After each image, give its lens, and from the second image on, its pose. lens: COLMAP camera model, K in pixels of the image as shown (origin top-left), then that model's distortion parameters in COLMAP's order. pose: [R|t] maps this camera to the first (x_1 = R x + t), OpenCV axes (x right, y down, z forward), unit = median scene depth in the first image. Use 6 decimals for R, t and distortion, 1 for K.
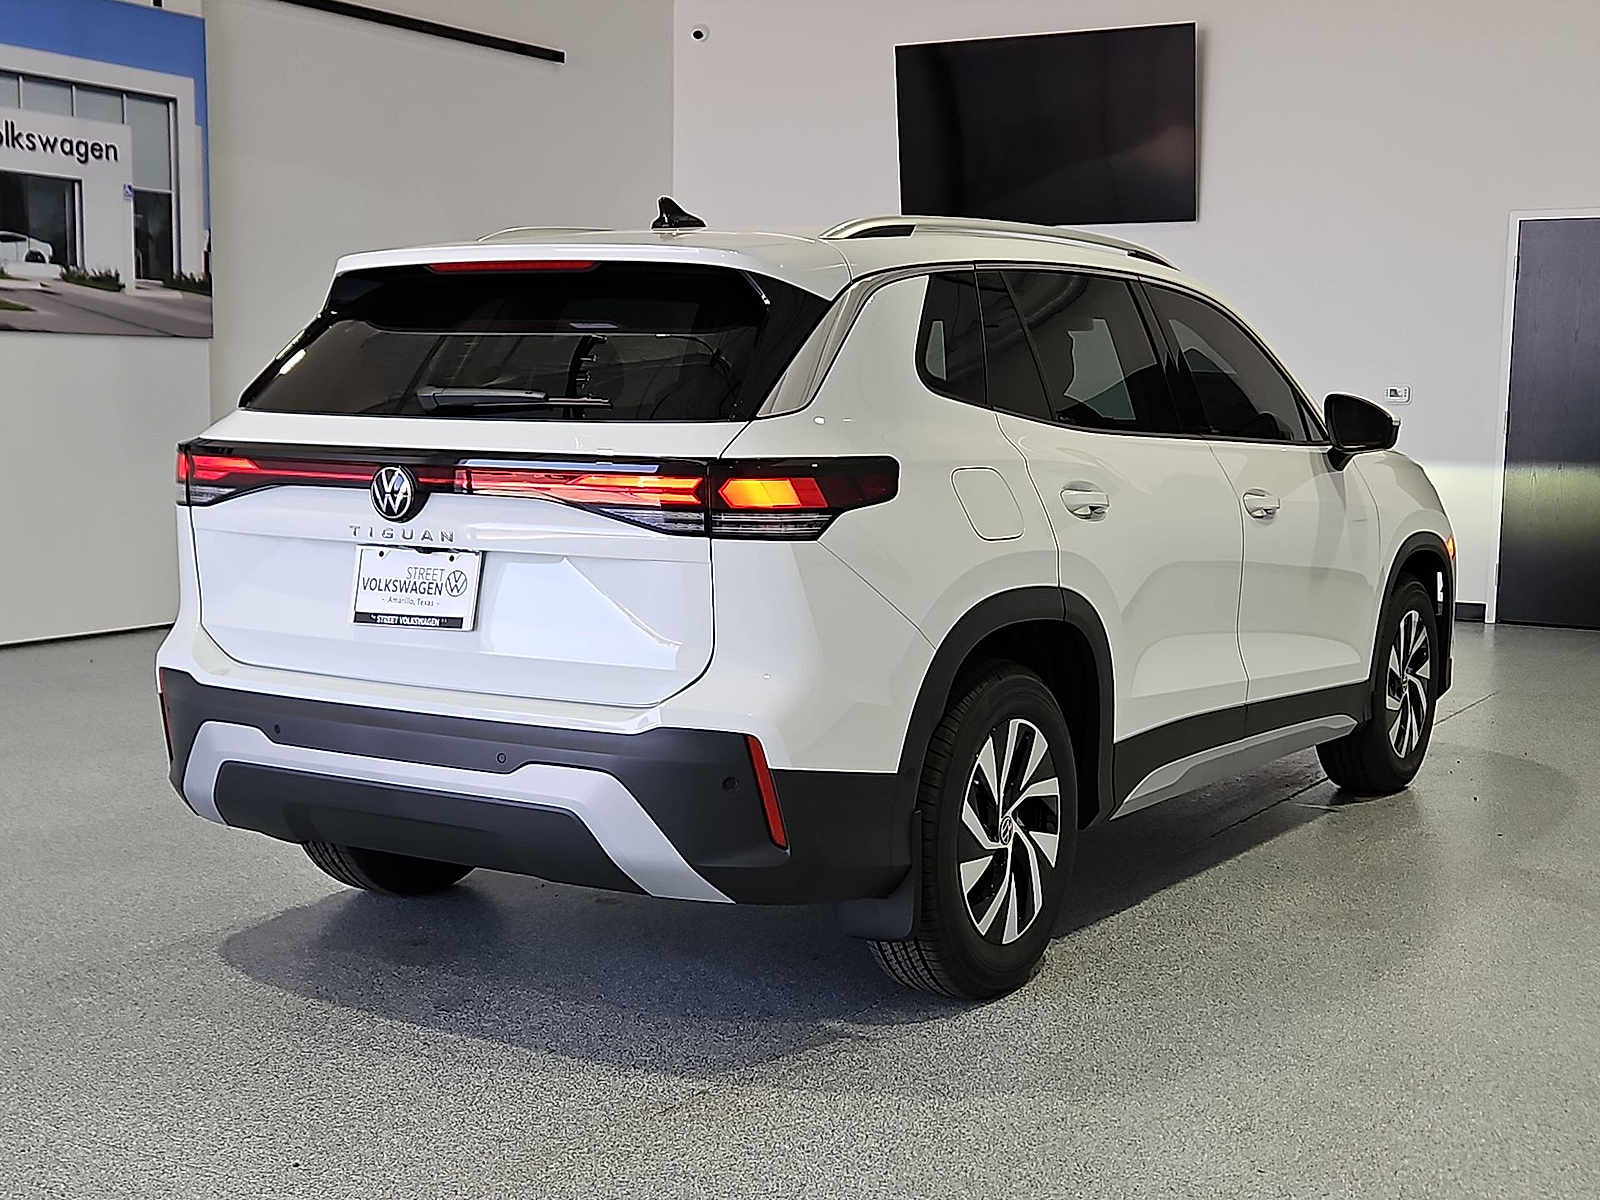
lens RADIAL K [[2225.0, 0, 802.6], [0, 2225.0, 678.7], [0, 0, 1]] dist [0.084675, -0.042527]
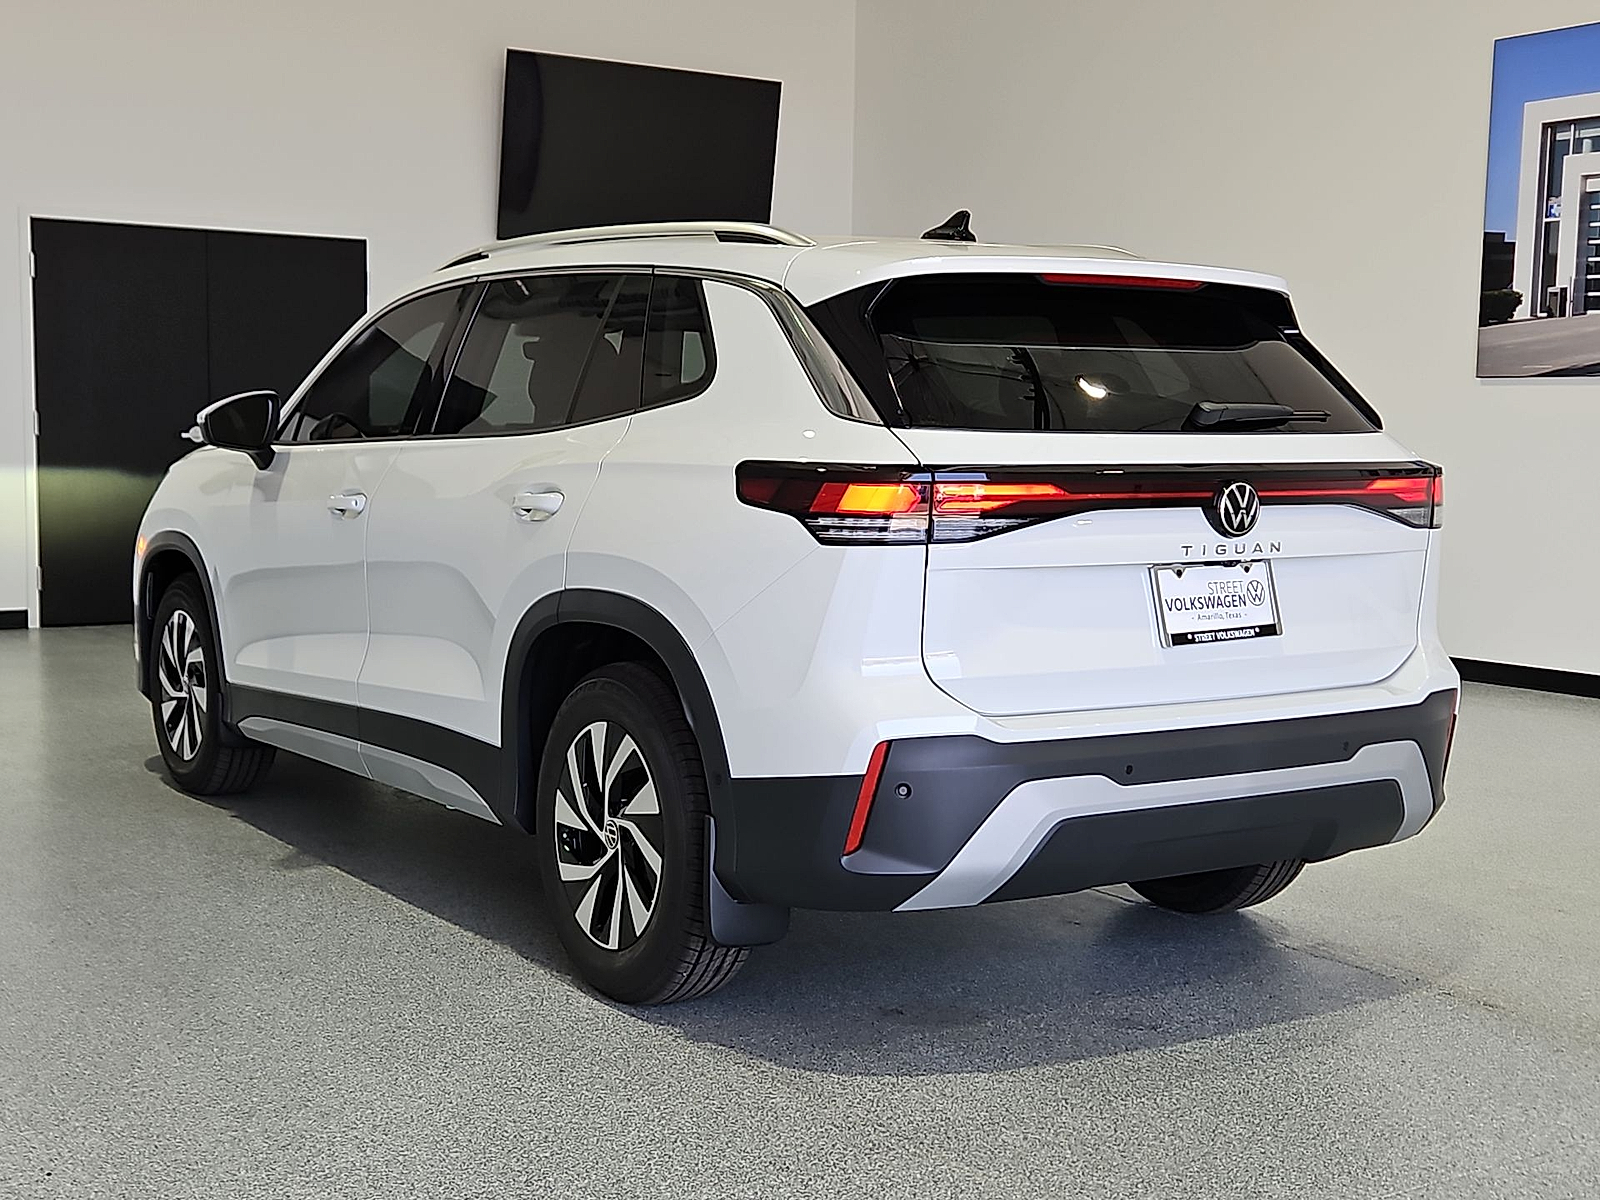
lens RADIAL K [[2273.0, 0, 802.8], [0, 2273.0, 637.6], [0, 0, 1]] dist [0.089577, 0.081669]
pose [[0.412600, -0.103101, 0.905059, -1.176478], [0.109802, 0.991958, 0.062943, -0.109779], [-0.904270, 0.073407, 0.420602, 0.737723]]
